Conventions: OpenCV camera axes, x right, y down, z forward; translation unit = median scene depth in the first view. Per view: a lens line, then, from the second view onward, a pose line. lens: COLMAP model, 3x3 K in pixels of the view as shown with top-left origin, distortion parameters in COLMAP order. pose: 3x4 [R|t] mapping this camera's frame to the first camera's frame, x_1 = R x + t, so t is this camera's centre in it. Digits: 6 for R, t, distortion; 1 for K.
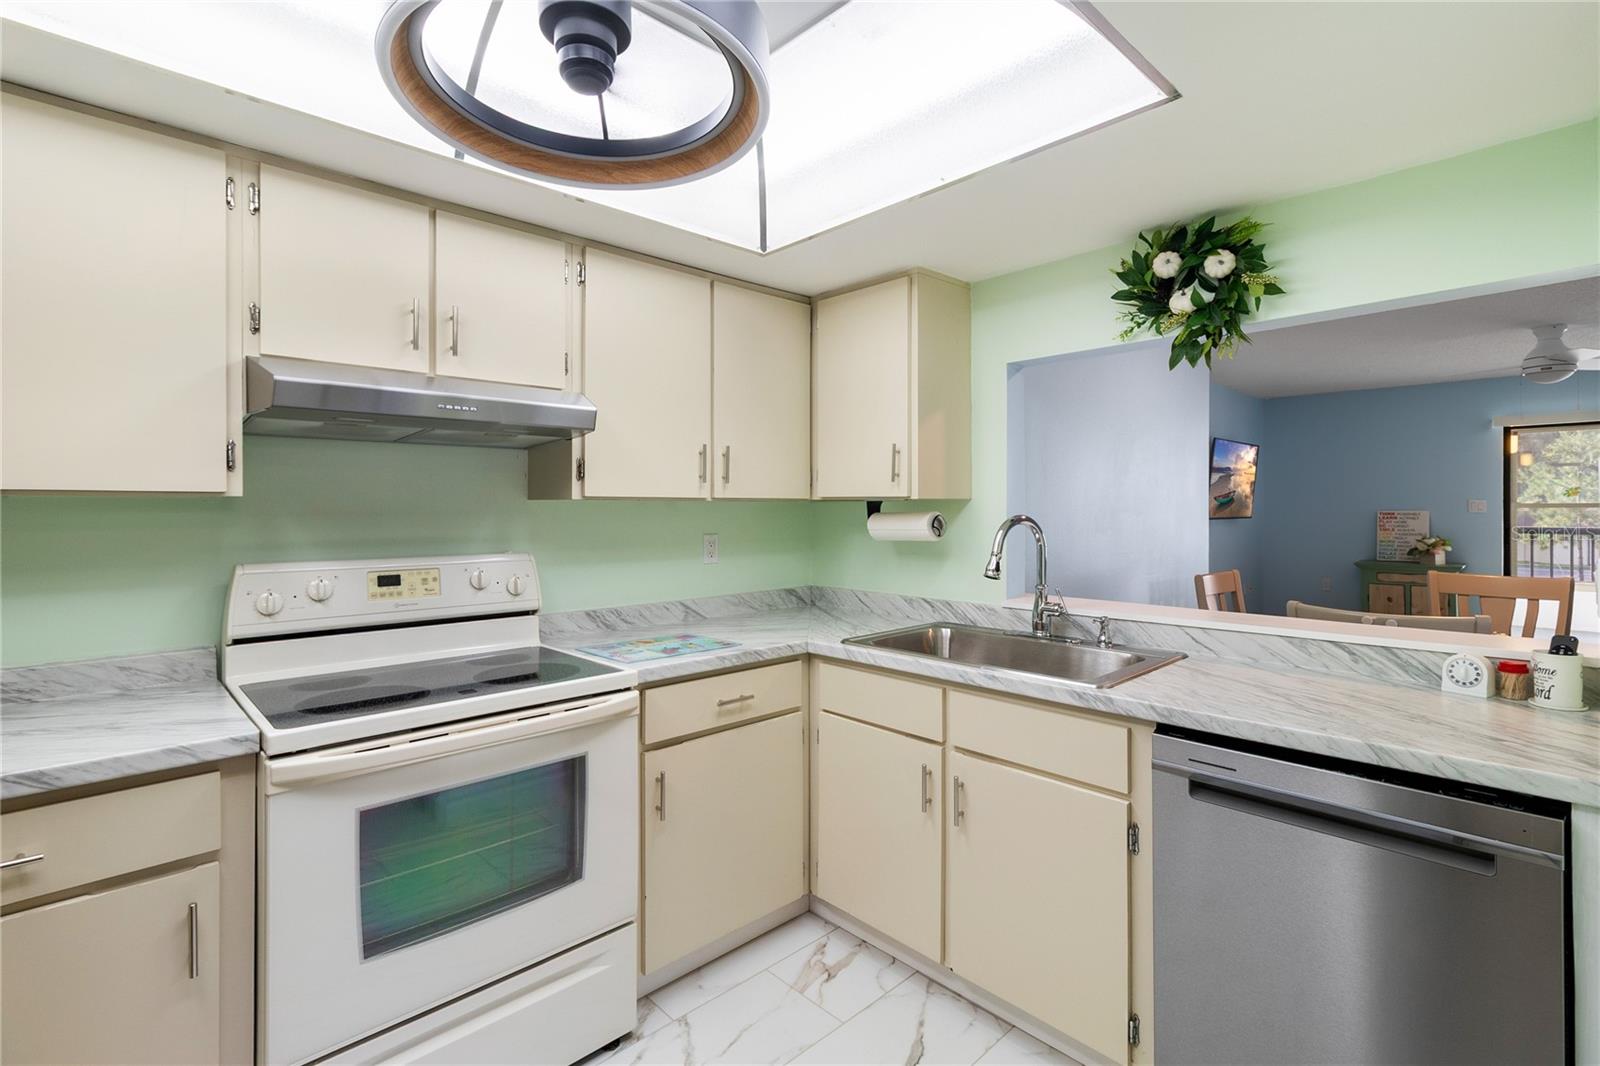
lens RADIAL K [[745.3, 0, 795.0], [0, 745.3, 501.1], [0, 0, 1]] dist [0.001821, -0.001016]
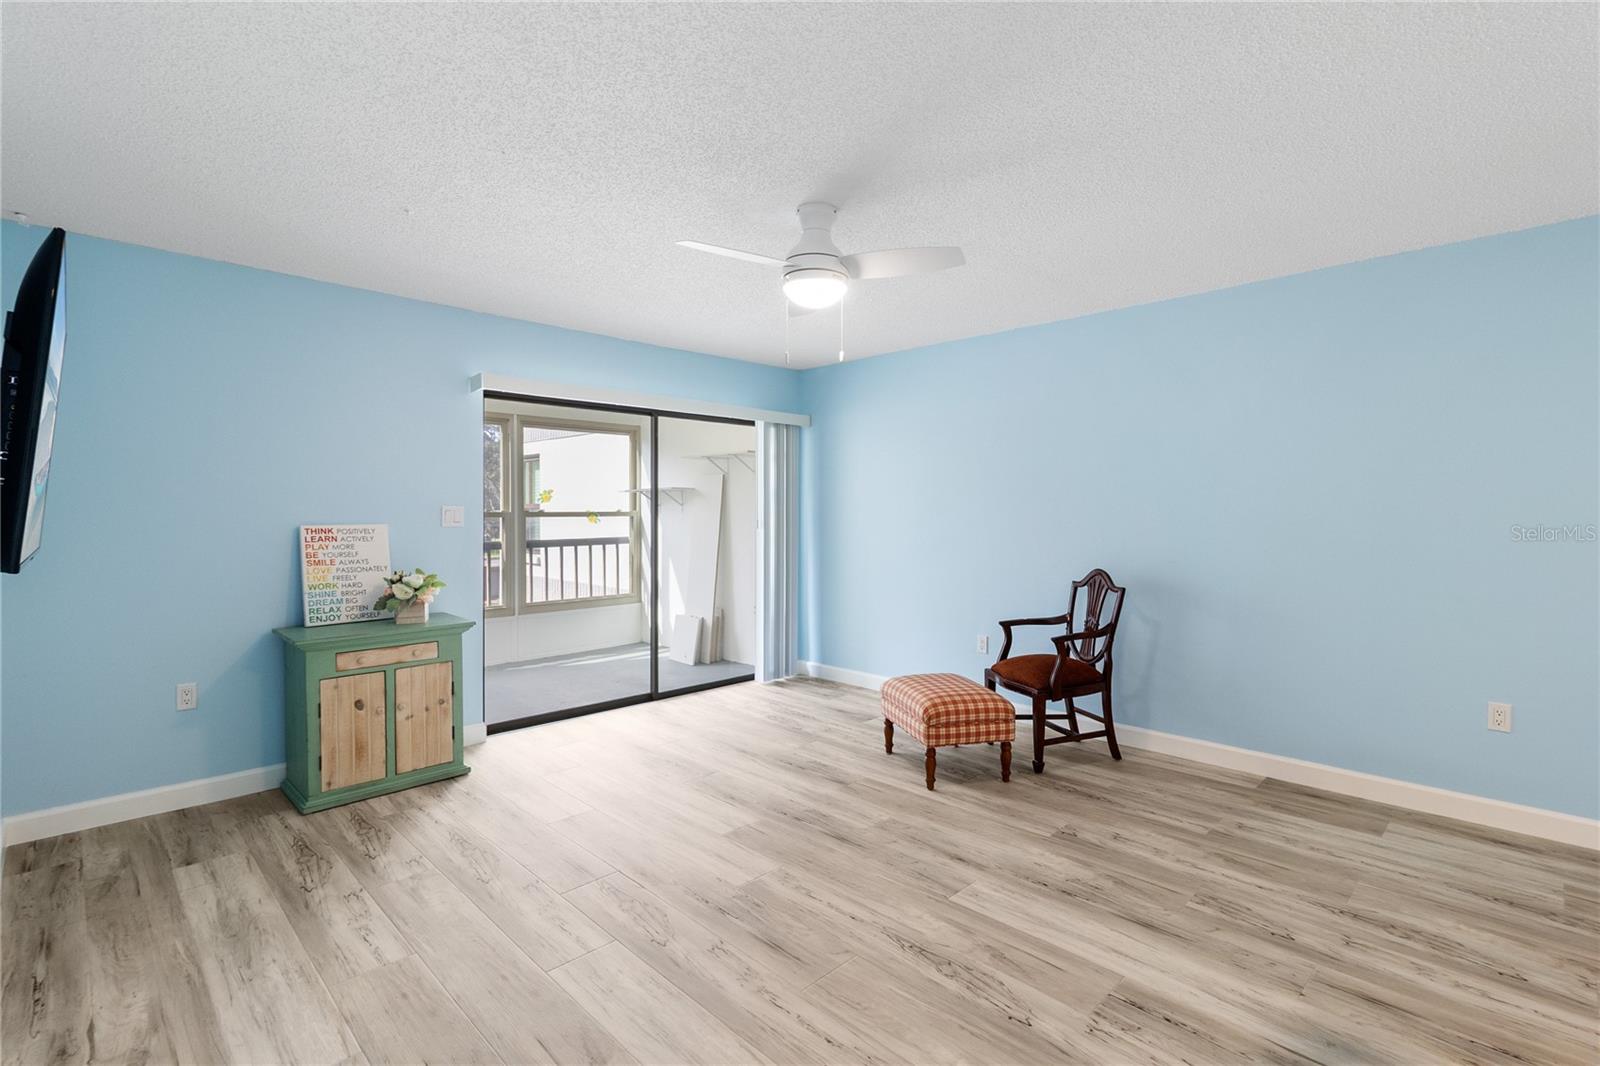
lens RADIAL K [[745.3, 0, 824.9], [0, 745.3, 524.3], [0, 0, 1]] dist [0.001821, -0.001016]
pose [[-0.036397, -0.016267, 0.999205, 0.288403], [0.000409, 0.999867, 0.016293, 0.003666], [-0.999337, 0.001002, -0.036386, 0.705475]]
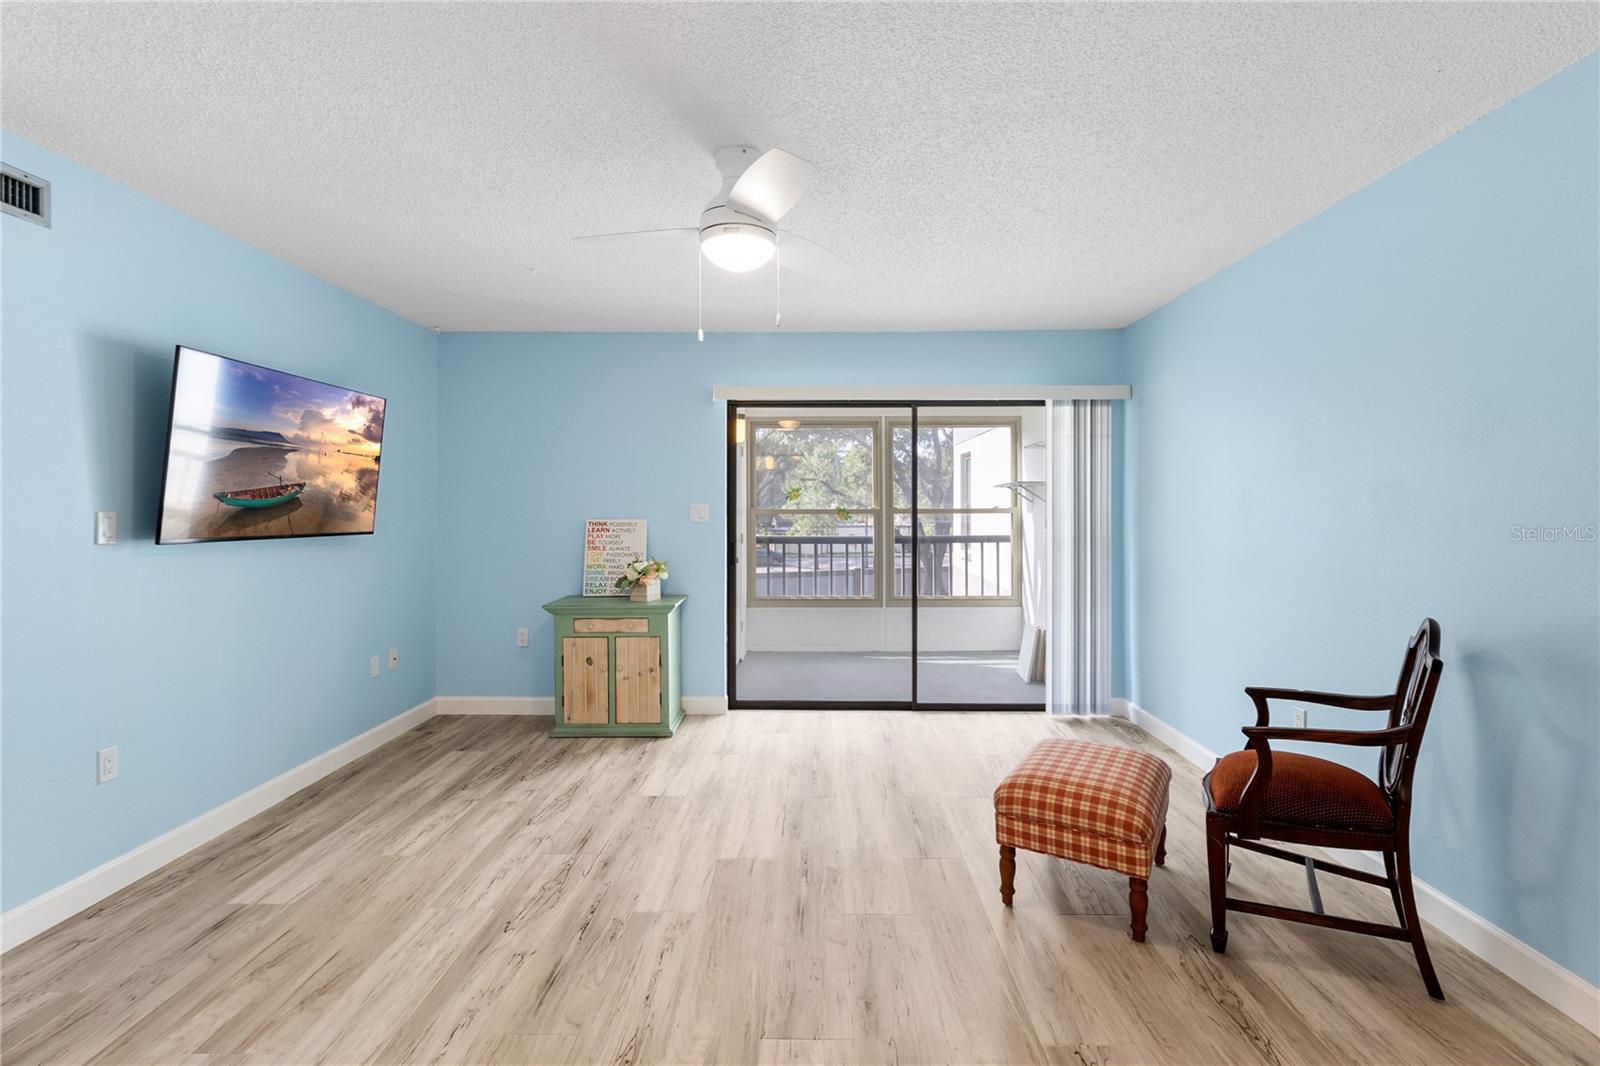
lens RADIAL K [[745.3, 0, 805.6], [0, 745.3, 508.0], [0, 0, 1]] dist [0.001821, -0.001016]
pose [[0.701648, -0.000315, 0.712523, 0.474023], [0.000892, 1.000000, -0.000435, 0.002691], [-0.712523, 0.000941, 0.701648, 0.424626]]
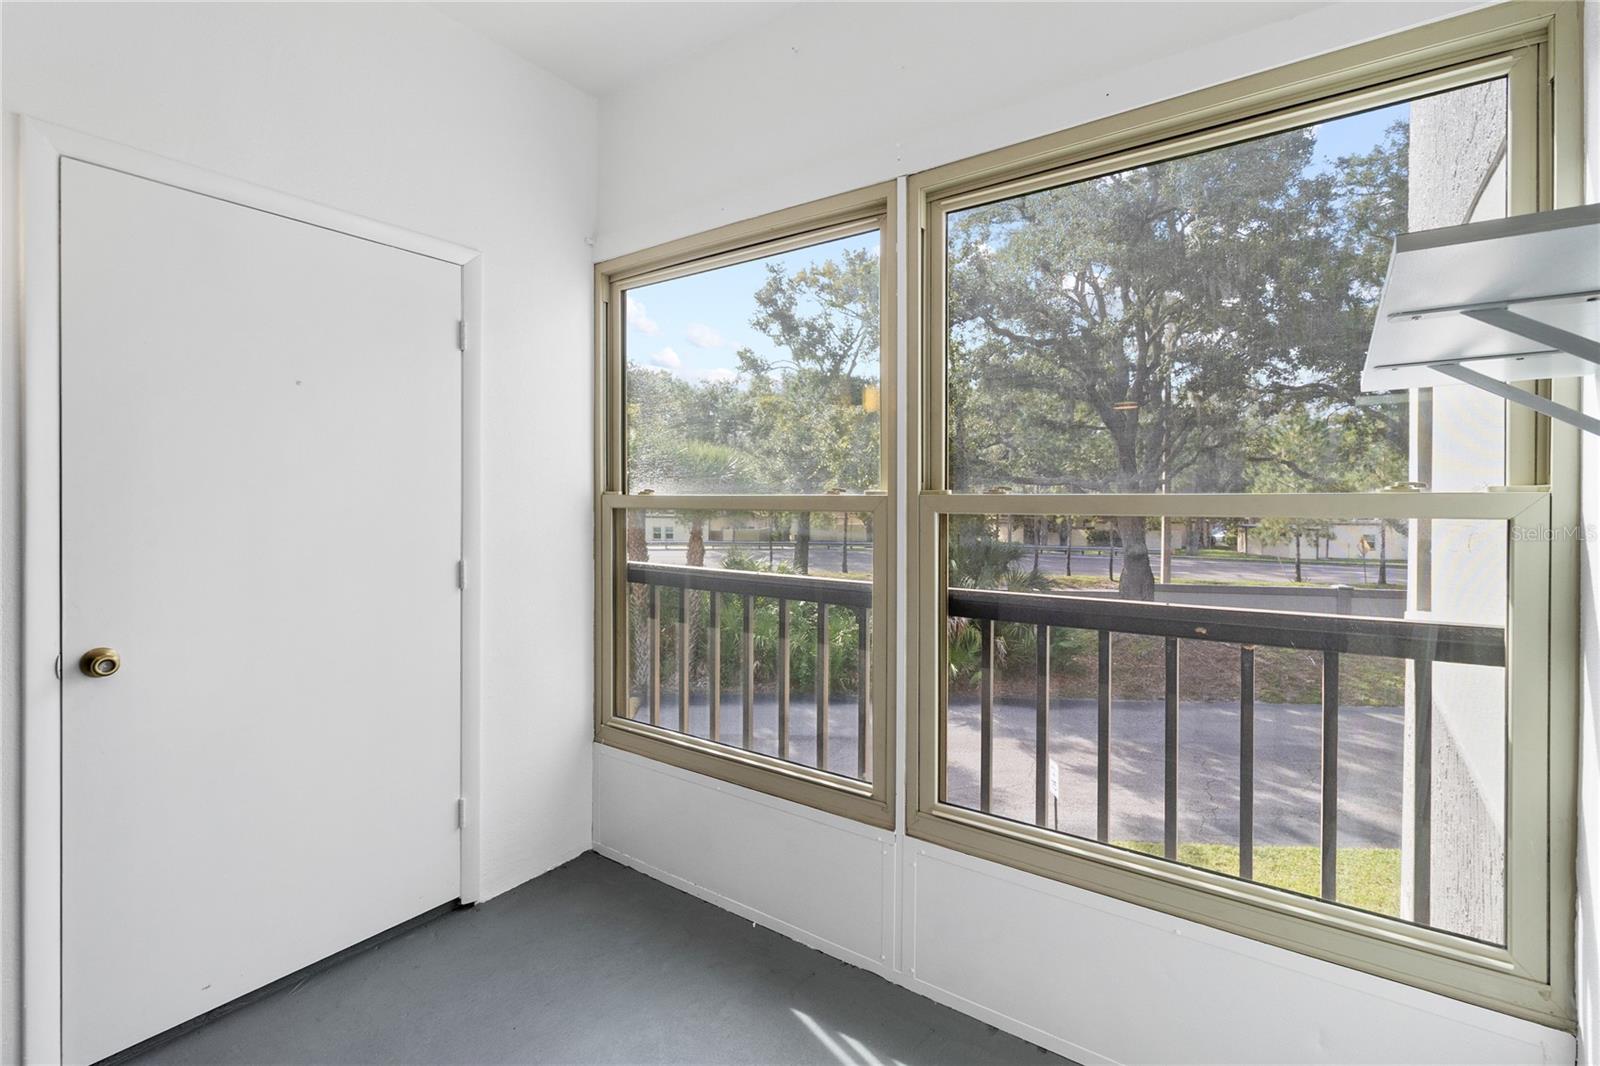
lens RADIAL K [[745.3, 0, 777.6], [0, 745.3, 499.8], [0, 0, 1]] dist [0.001821, -0.001016]
pose [[0.985372, 0.002178, 0.170403, 1.202172], [-0.002804, 0.999990, 0.003434, 0.004218], [-0.170393, -0.003862, 0.985369, 0.793396]]
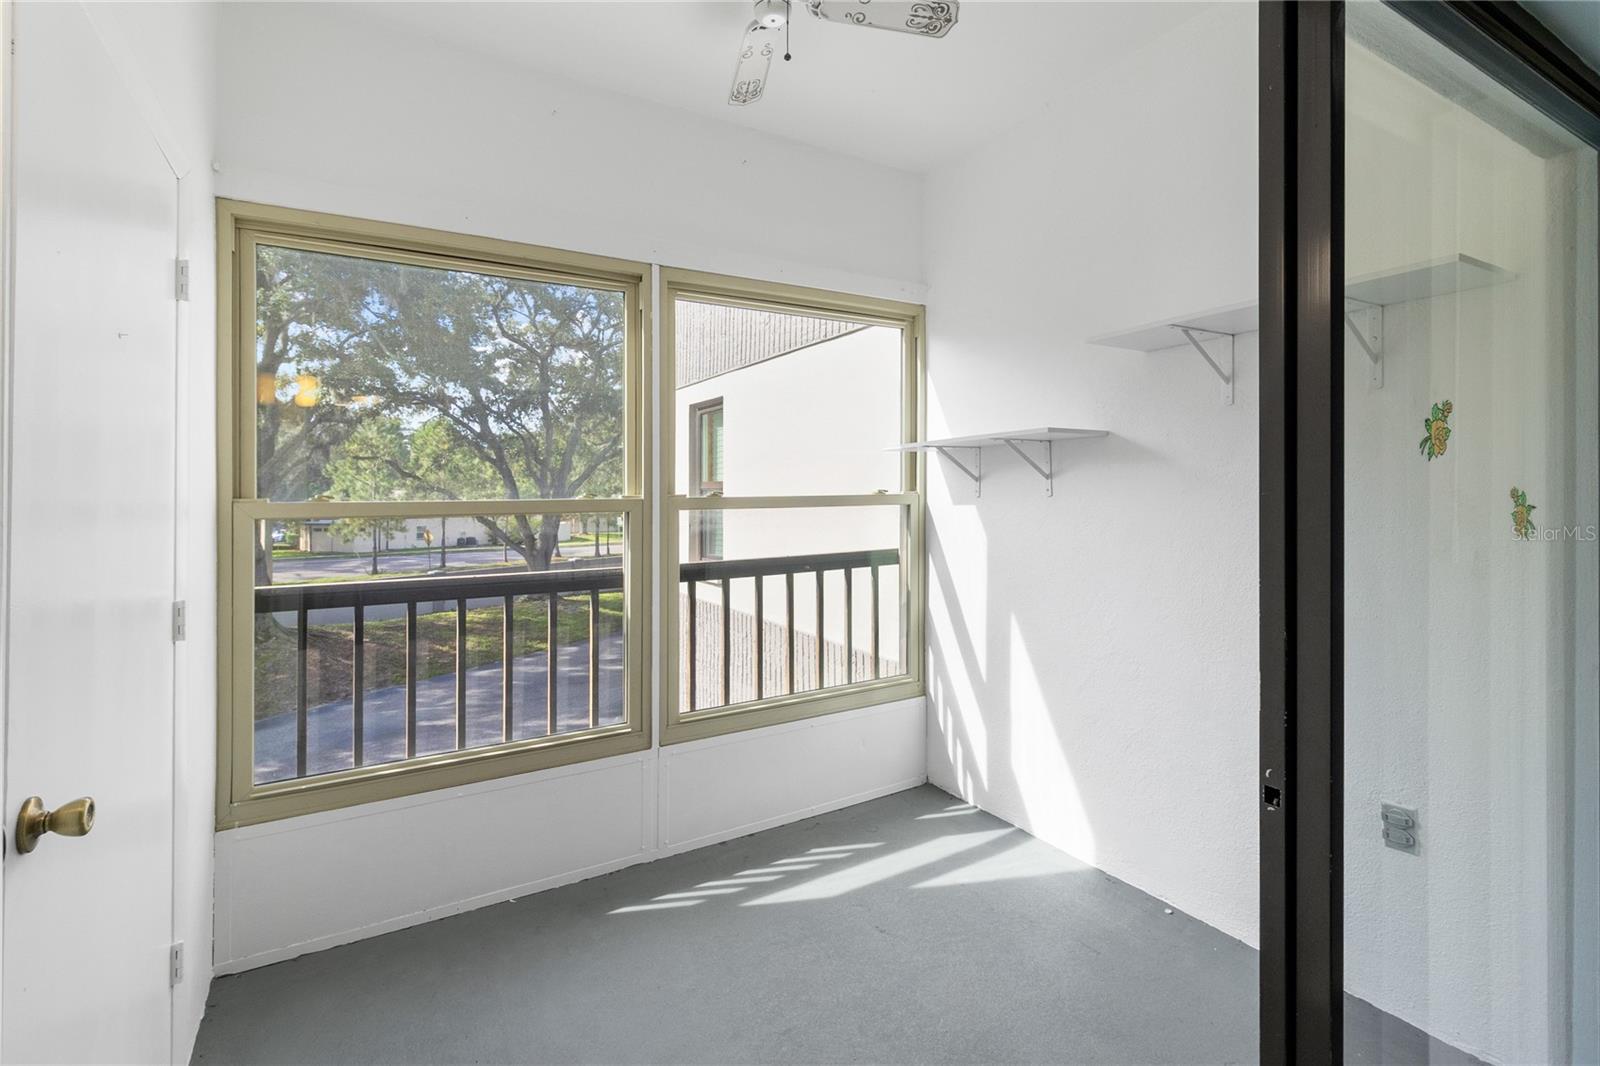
lens RADIAL K [[745.3, 0, 819.4], [0, 745.3, 485.2], [0, 0, 1]] dist [0.001821, -0.001016]
pose [[0.218282, 0.007963, 0.975853, 0.922071], [0.006843, 0.999930, -0.009690, 0.001288], [-0.975862, 0.008793, 0.218212, 0.904526]]
